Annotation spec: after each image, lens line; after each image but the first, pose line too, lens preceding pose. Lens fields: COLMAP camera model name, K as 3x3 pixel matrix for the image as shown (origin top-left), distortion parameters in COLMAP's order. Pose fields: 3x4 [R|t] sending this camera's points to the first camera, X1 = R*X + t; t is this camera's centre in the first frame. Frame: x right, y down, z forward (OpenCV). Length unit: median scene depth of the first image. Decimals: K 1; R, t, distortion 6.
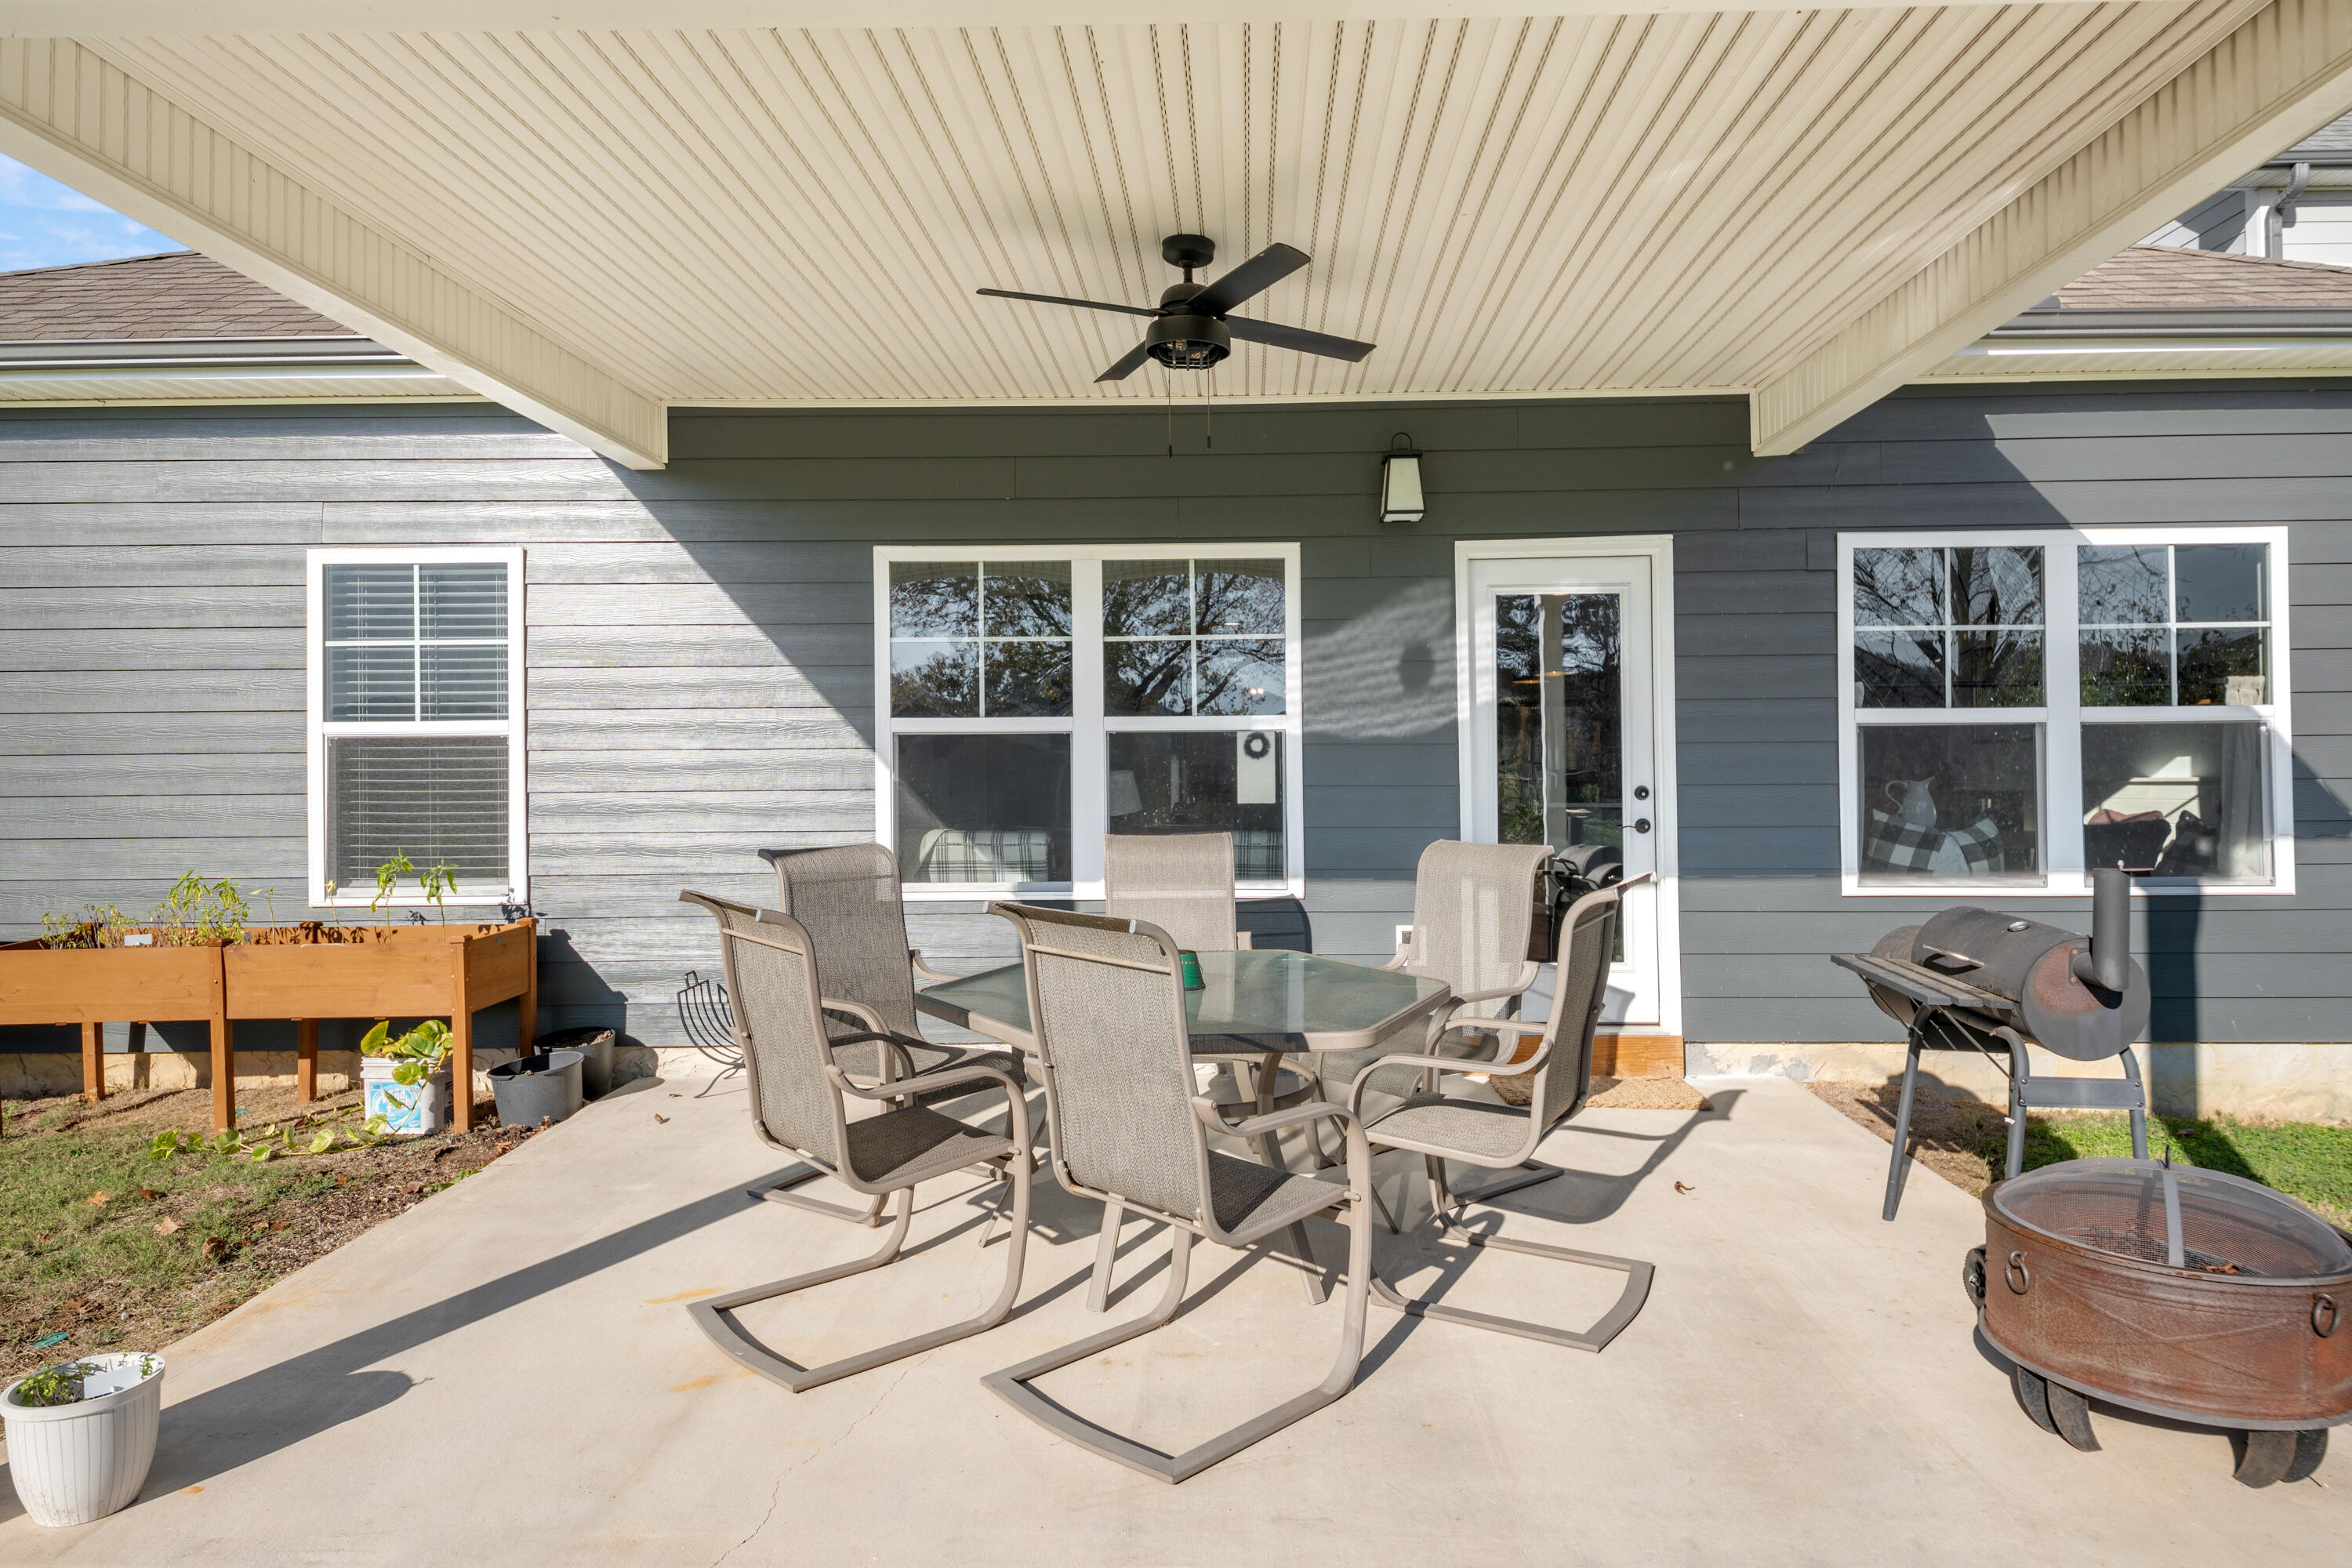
lens RADIAL K [[1449.4, 0, 1176.0], [0, 1449.4, 784.0], [0, 0, 1]] dist [0.035210, -0.000553]
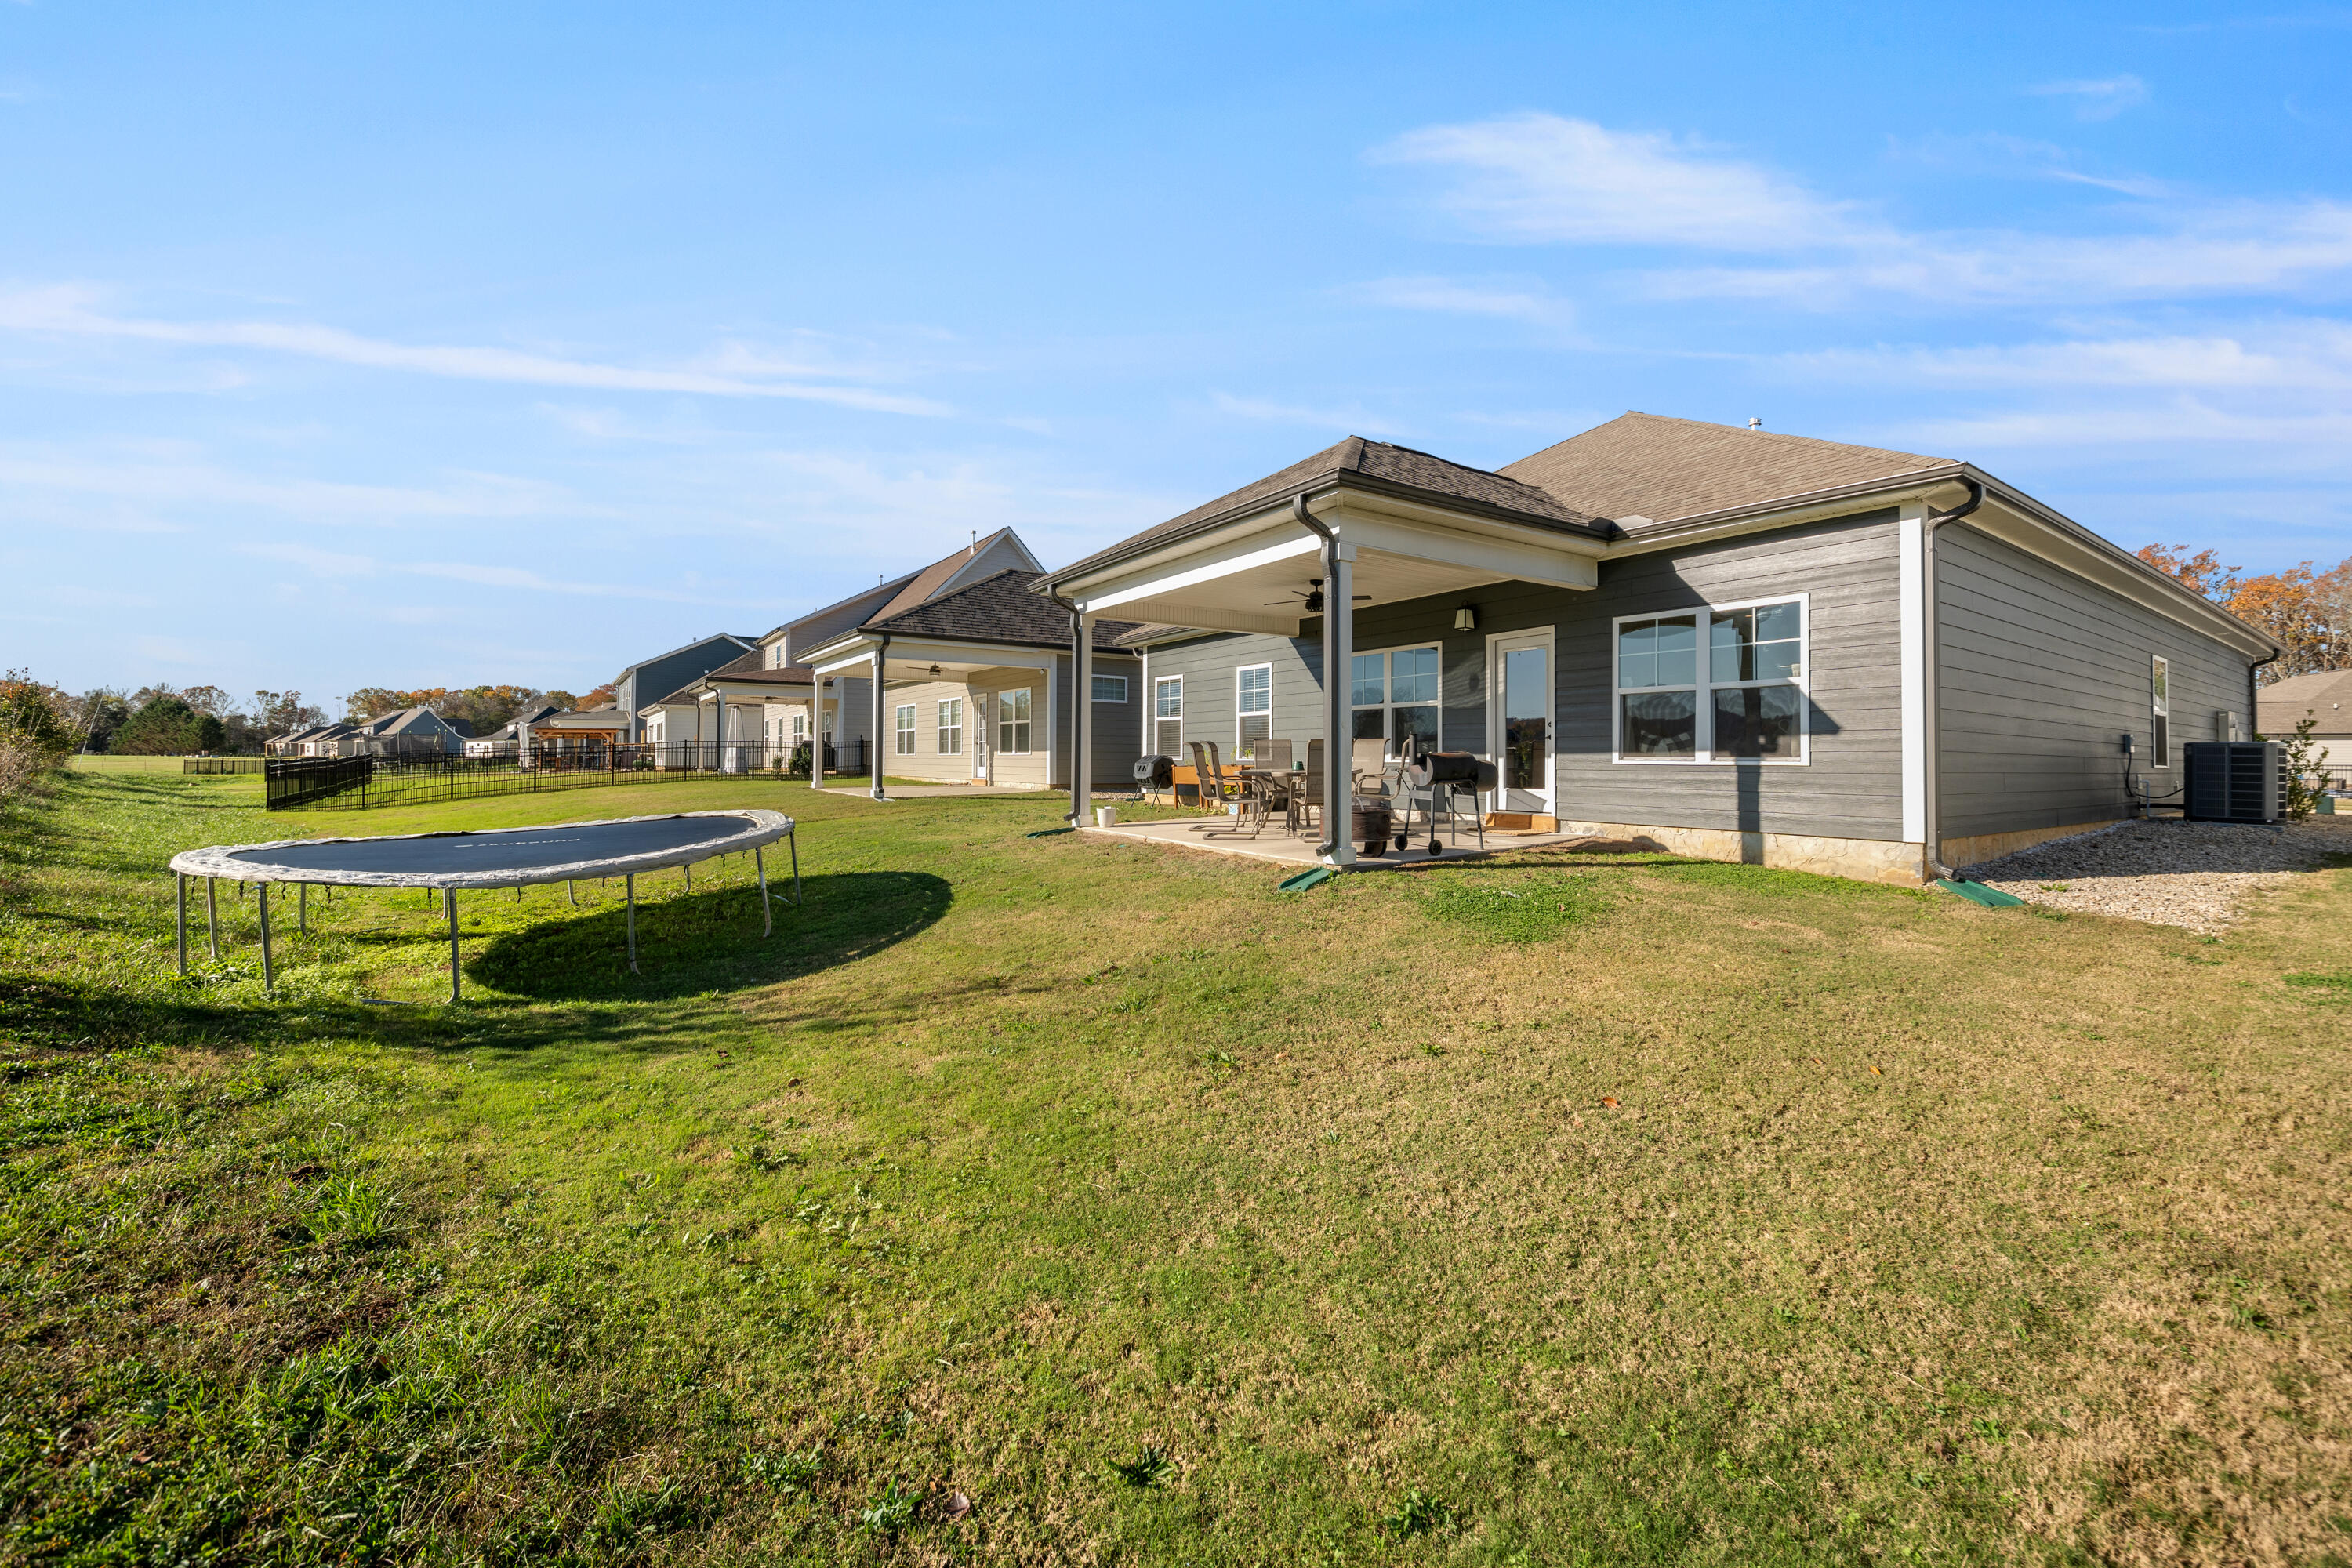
lens RADIAL K [[877.3, 0, 1176.0], [0, 877.3, 784.0], [0, 0, 1]] dist [0.010185, 0.000005]
pose [[0.574161, 0.036580, -0.817925, 1.241946], [-0.006658, 0.999177, 0.040013, 0.055286], [0.818715, -0.017528, 0.573932, -0.460844]]
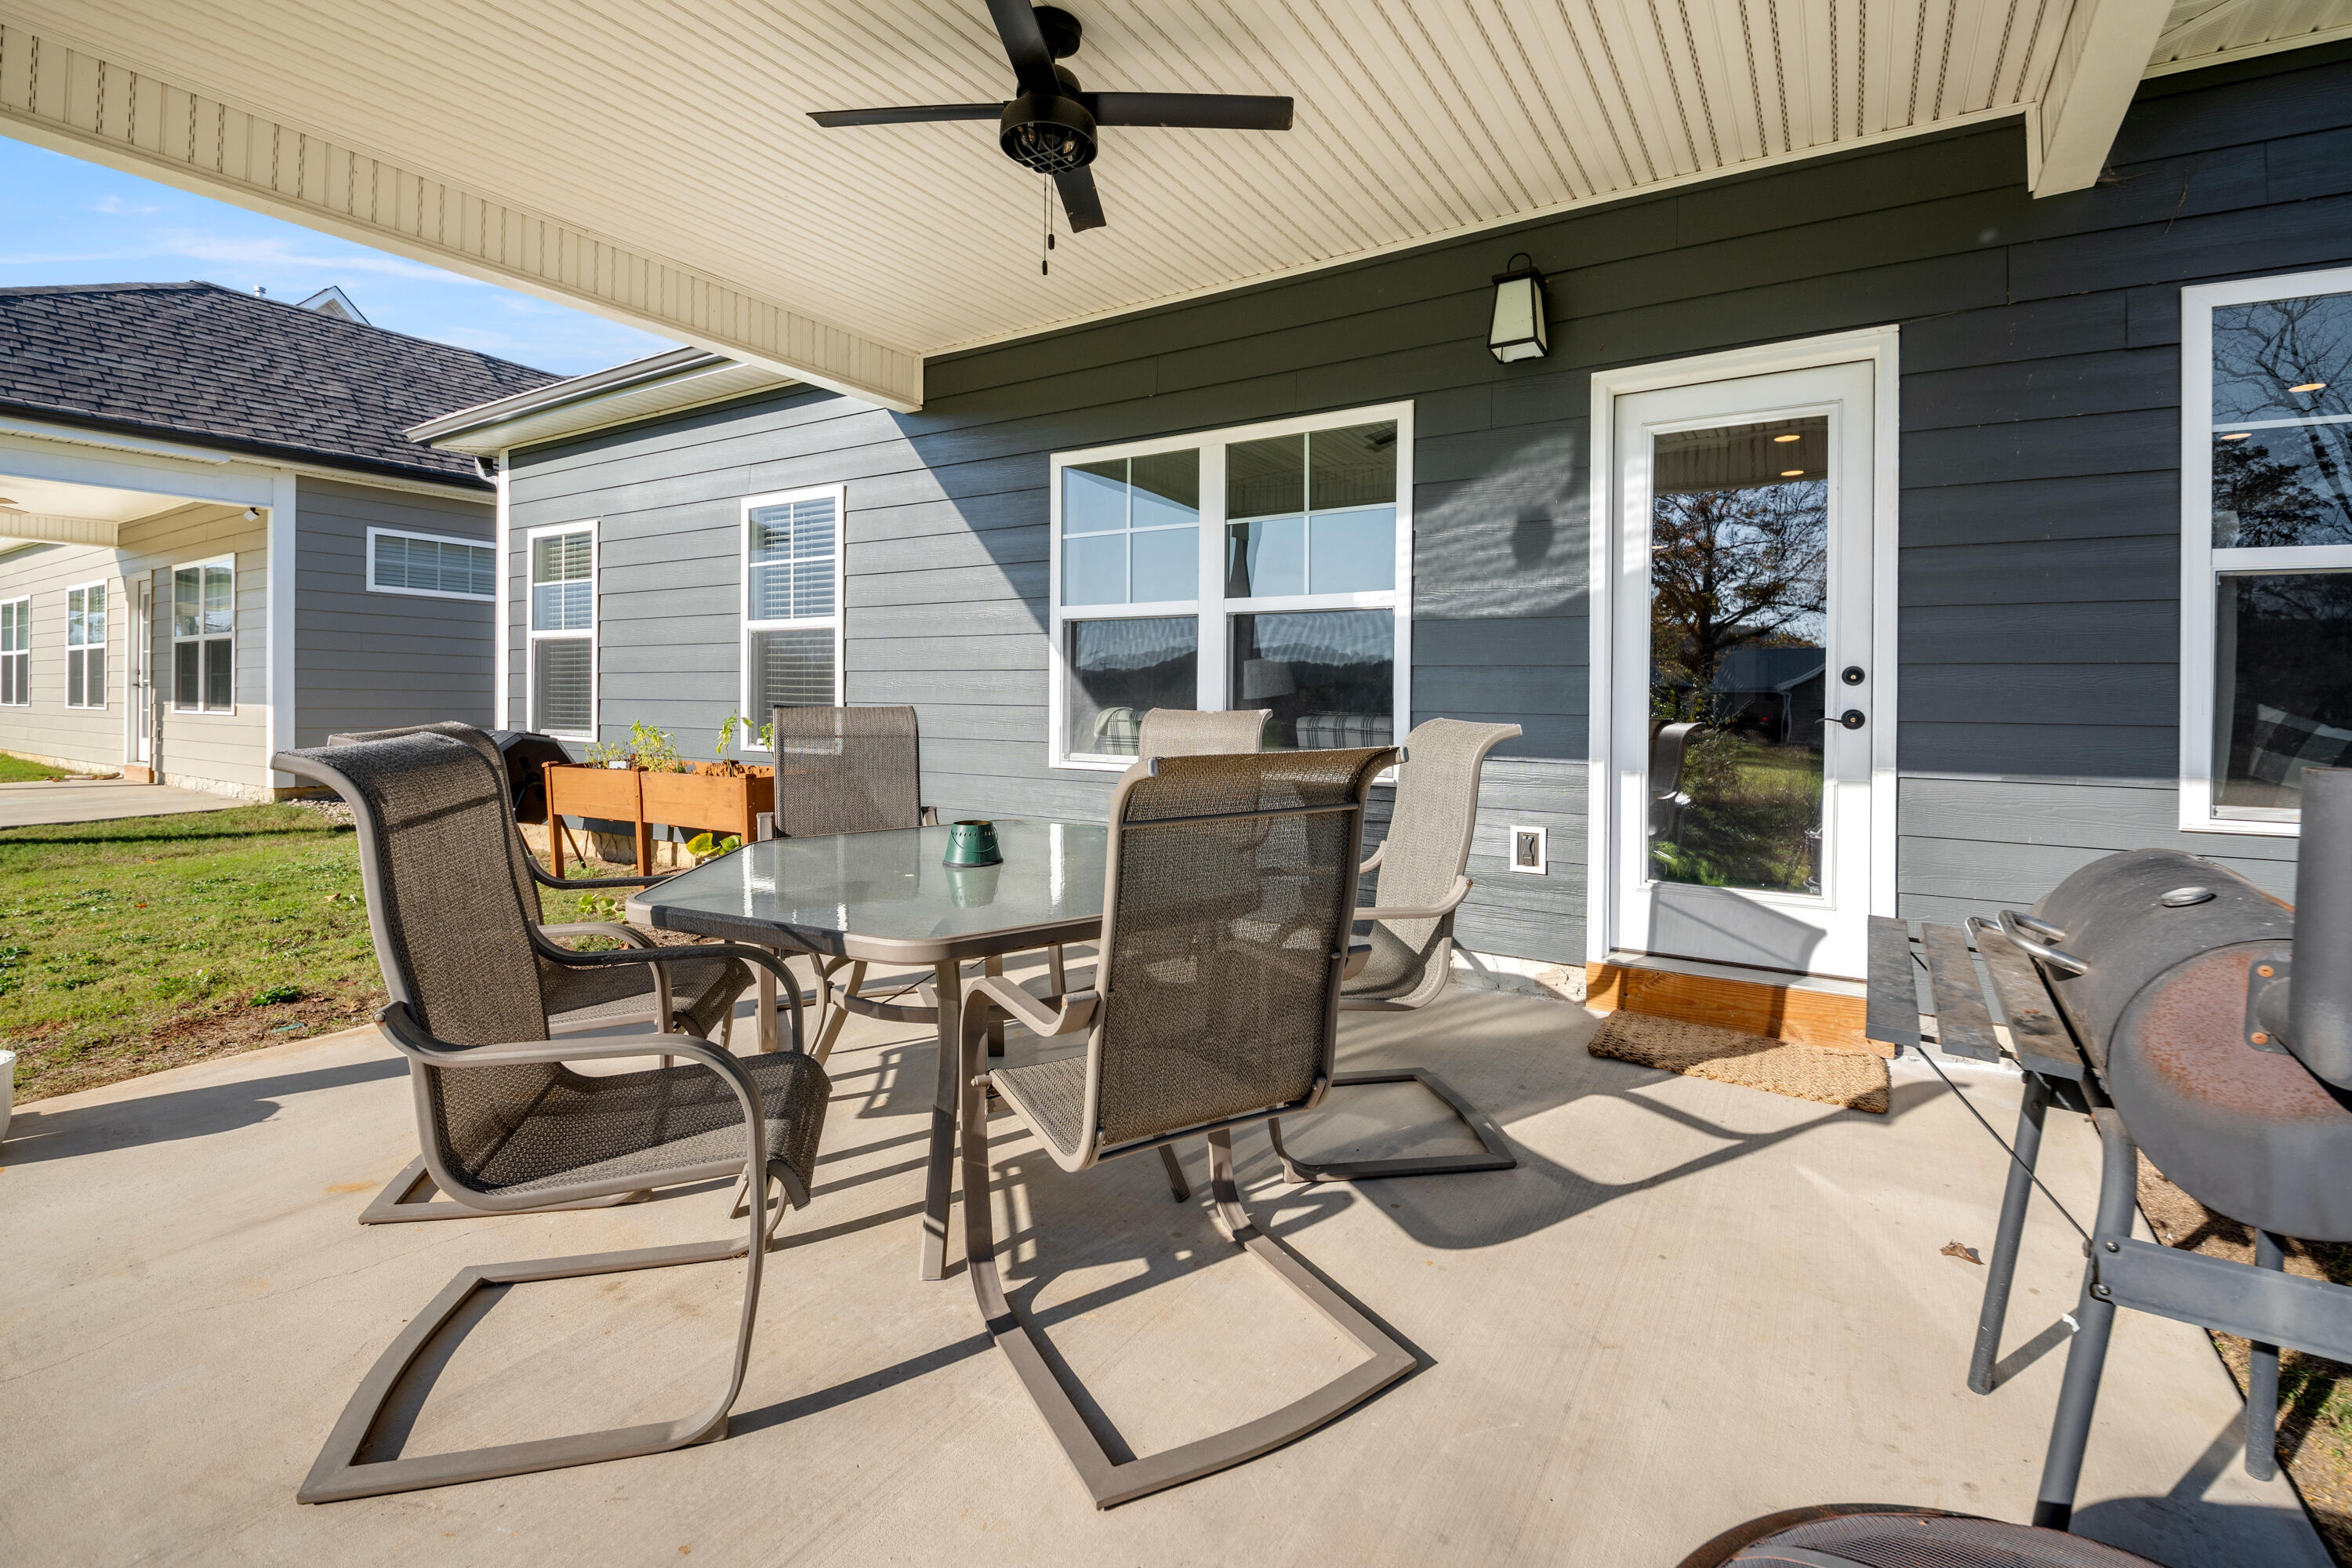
lens RADIAL K [[1024.0, 0, 1177.1], [0, 1024.0, 738.3], [0, 0, 1]] dist [0.022988, -0.027873]
pose [[0.864463, 0.036280, -0.501385, 0.291806], [-0.019806, 0.999076, 0.038144, 0.025856], [0.502306, -0.023044, 0.864383, 0.359562]]
